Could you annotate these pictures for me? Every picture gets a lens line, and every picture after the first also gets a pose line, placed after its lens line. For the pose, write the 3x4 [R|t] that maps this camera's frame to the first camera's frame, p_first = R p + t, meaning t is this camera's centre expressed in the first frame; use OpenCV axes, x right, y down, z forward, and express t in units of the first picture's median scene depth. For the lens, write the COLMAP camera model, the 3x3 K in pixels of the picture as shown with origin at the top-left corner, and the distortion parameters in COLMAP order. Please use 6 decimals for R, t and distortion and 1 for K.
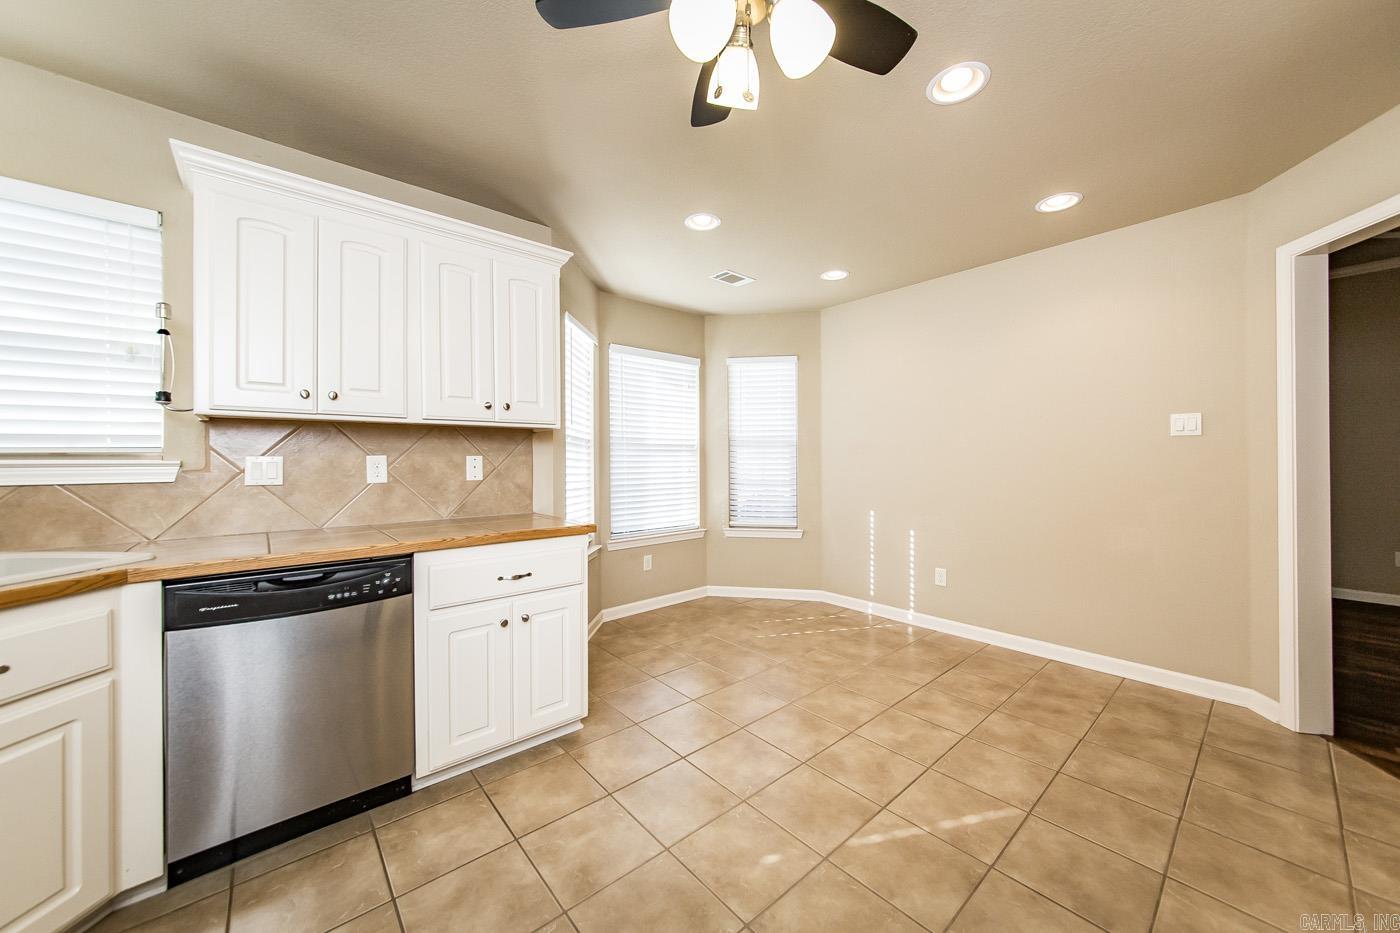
lens RADIAL K [[503.7, 0, 693.3], [0, 503.7, 465.9], [0, 0, 1]] dist [-0.007045, 0.000253]
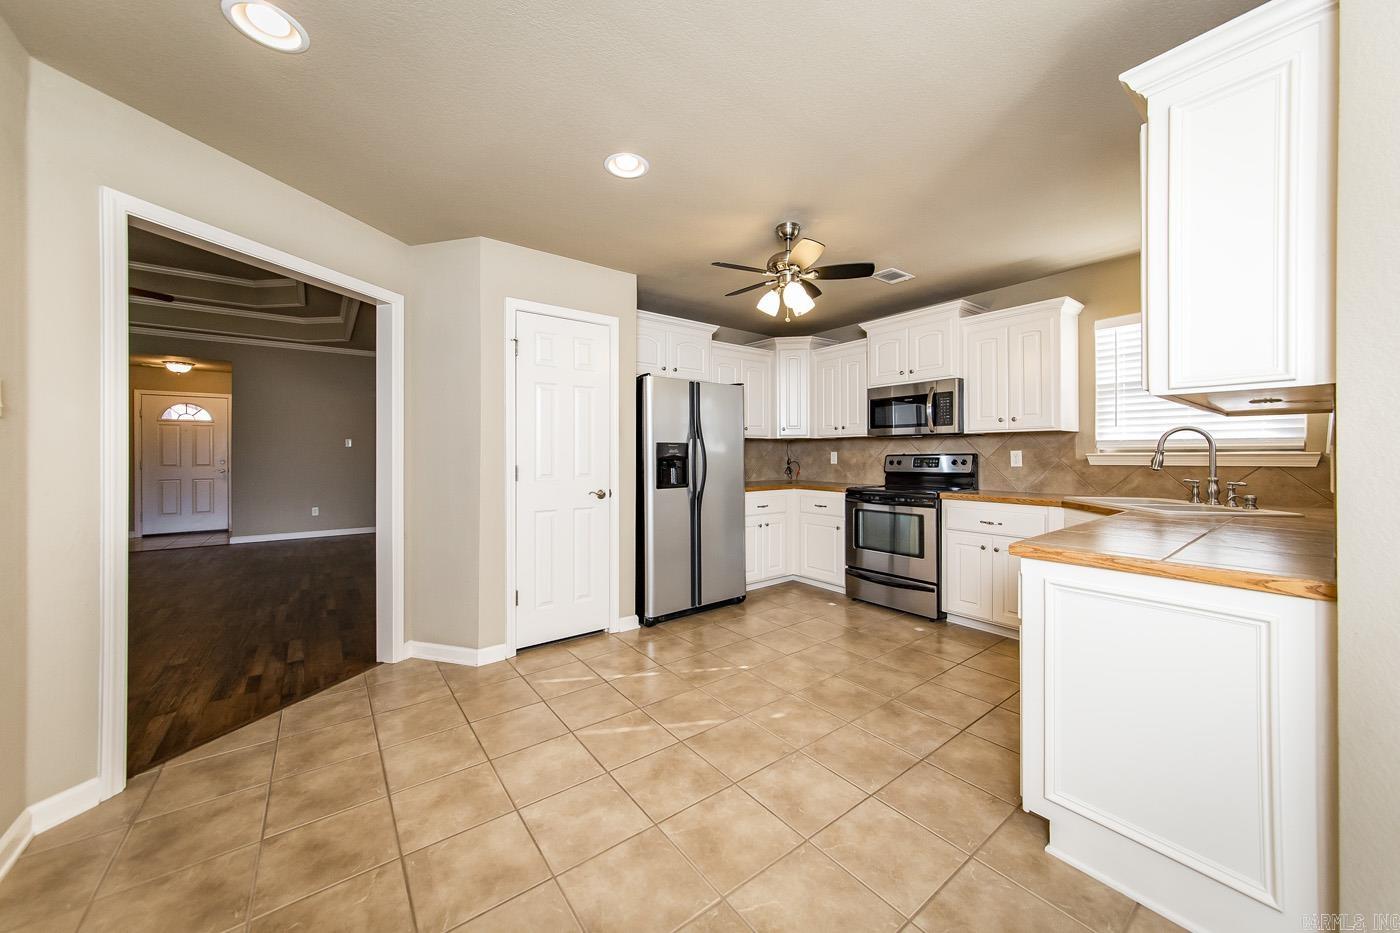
lens RADIAL K [[503.7, 0, 698.3], [0, 503.7, 451.4], [0, 0, 1]] dist [-0.007045, 0.000253]
pose [[-0.998559, 0.005387, 0.053391, 0.235475], [0.005731, 0.999964, 0.006285, -0.025536], [-0.053355, 0.006582, -0.998554, 1.928083]]
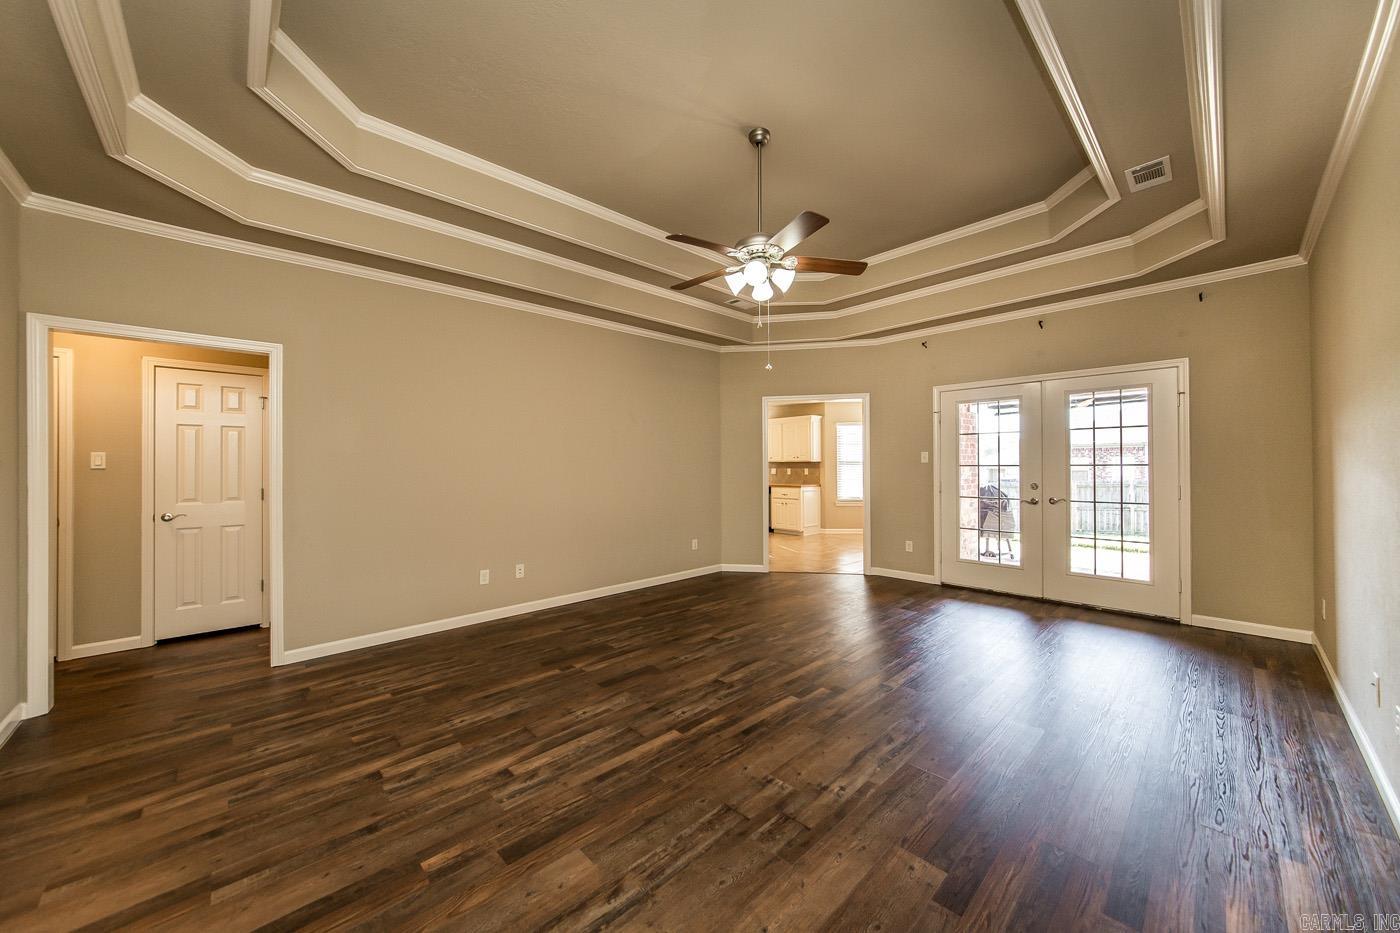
lens RADIAL K [[503.7, 0, 697.2], [0, 503.7, 460.2], [0, 0, 1]] dist [-0.007045, 0.000253]
pose [[0.054984, -0.006871, -0.998464, 4.287014], [-0.004201, 0.999966, -0.007112, -0.066562], [0.998478, 0.004585, 0.054953, -0.086189]]
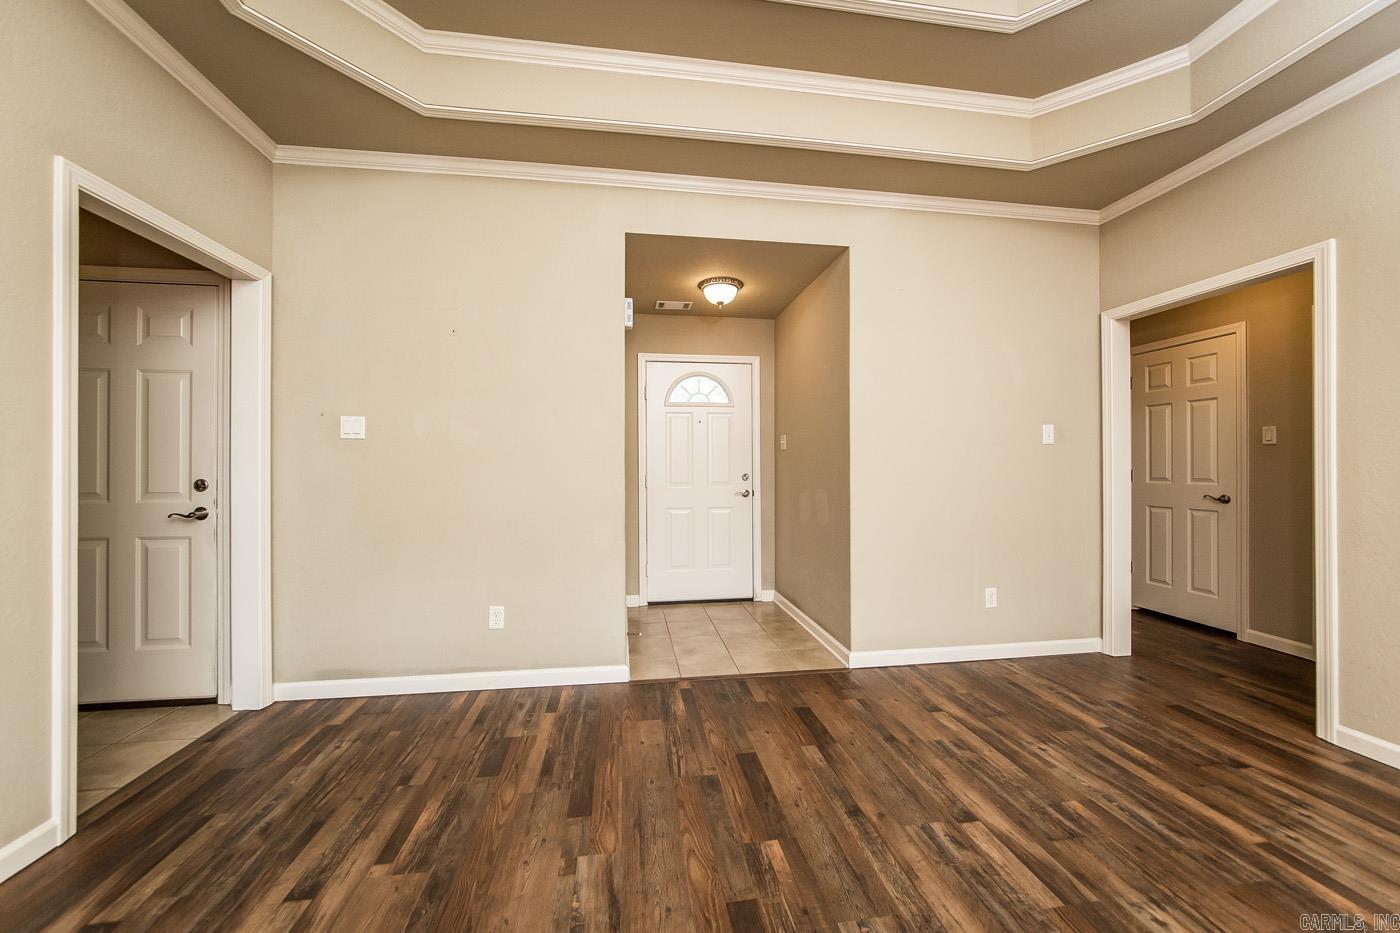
lens RADIAL K [[503.7, 0, 696.2], [0, 503.7, 464.6], [0, 0, 1]] dist [-0.007045, 0.000253]
pose [[-0.847396, 0.009769, 0.530871, 3.126565], [0.011577, 0.999933, 0.000080, 0.002563], [-0.530834, 0.006214, -0.847453, 0.236741]]
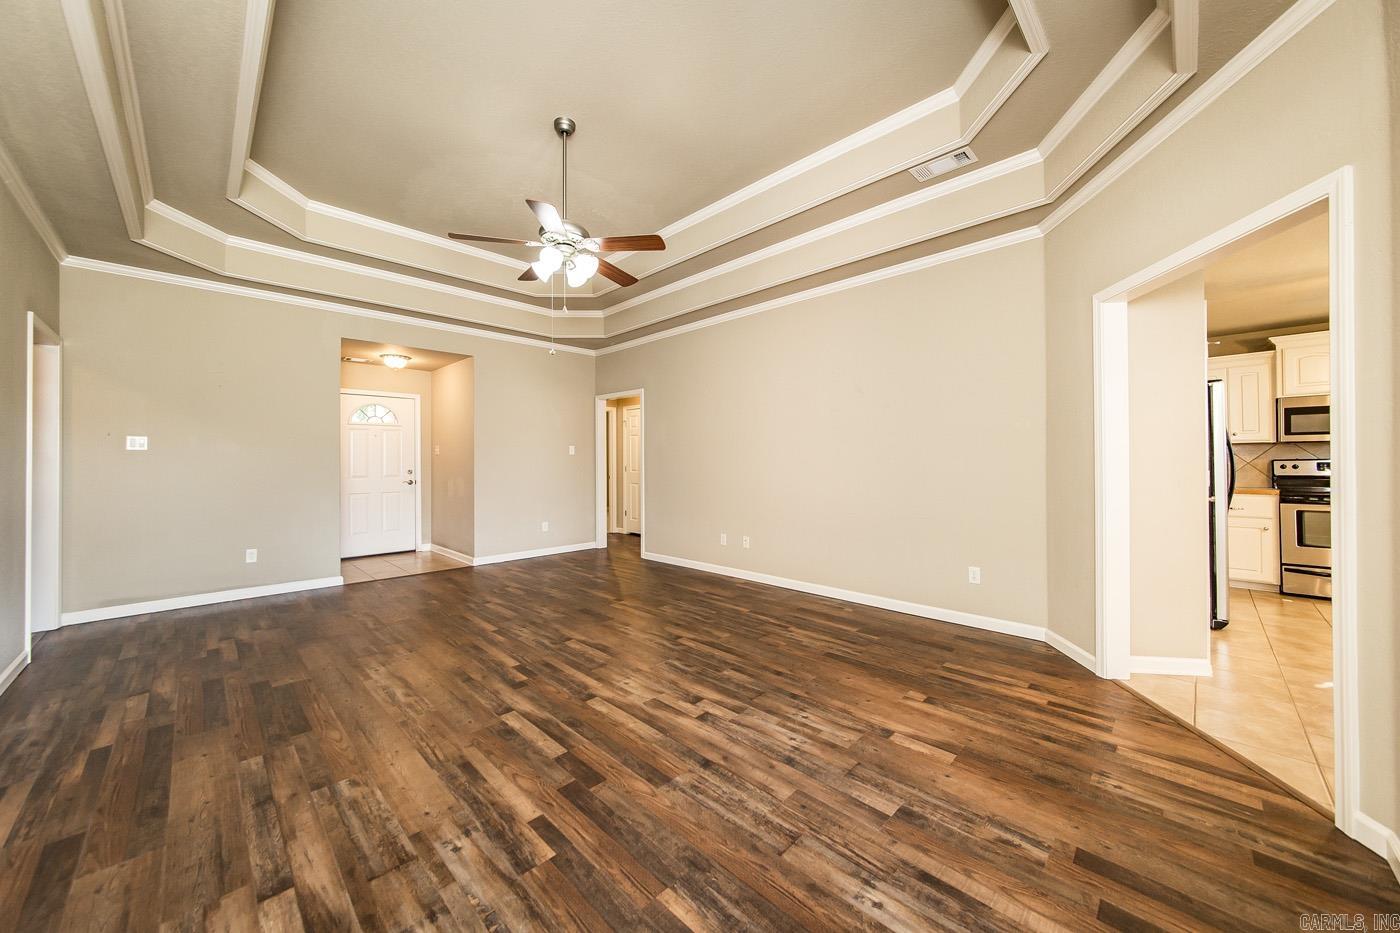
lens RADIAL K [[503.7, 0, 696.3], [0, 503.7, 458.7], [0, 0, 1]] dist [-0.007045, 0.000253]
pose [[-0.996059, 0.008564, -0.088280, 2.492440], [0.008154, 0.999954, 0.004997, -0.031025], [0.088318, 0.004257, -0.996083, 1.794306]]
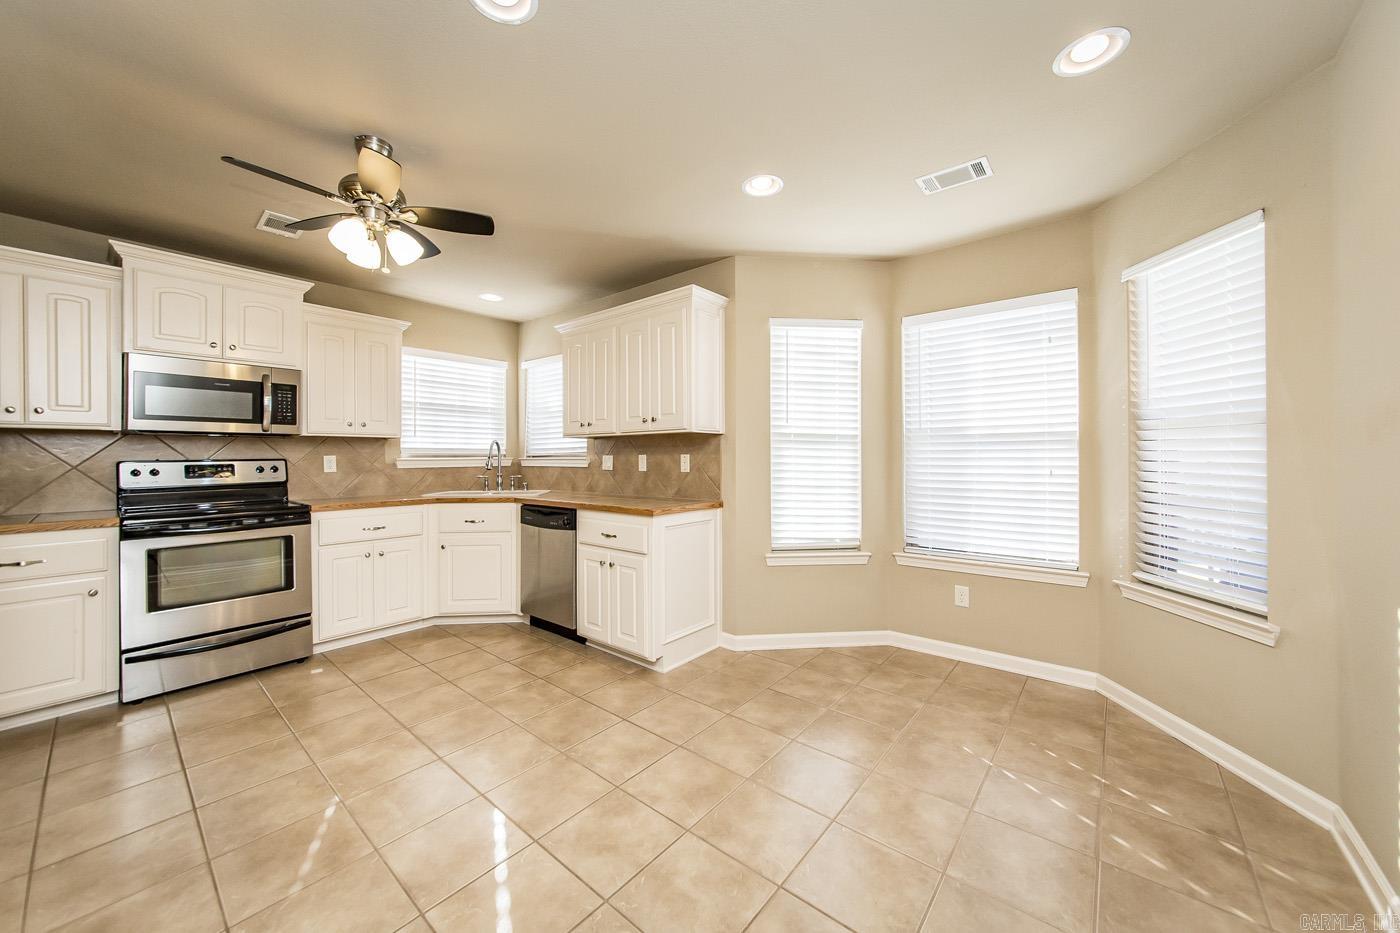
lens RADIAL K [[503.7, 0, 691.4], [0, 503.7, 462.7], [0, 0, 1]] dist [-0.007045, 0.000253]
pose [[0.165627, 0.012248, -0.986112, 1.149873], [-0.008631, 0.999903, 0.010970, -0.015632], [0.986151, 0.006694, 0.165716, 0.981205]]
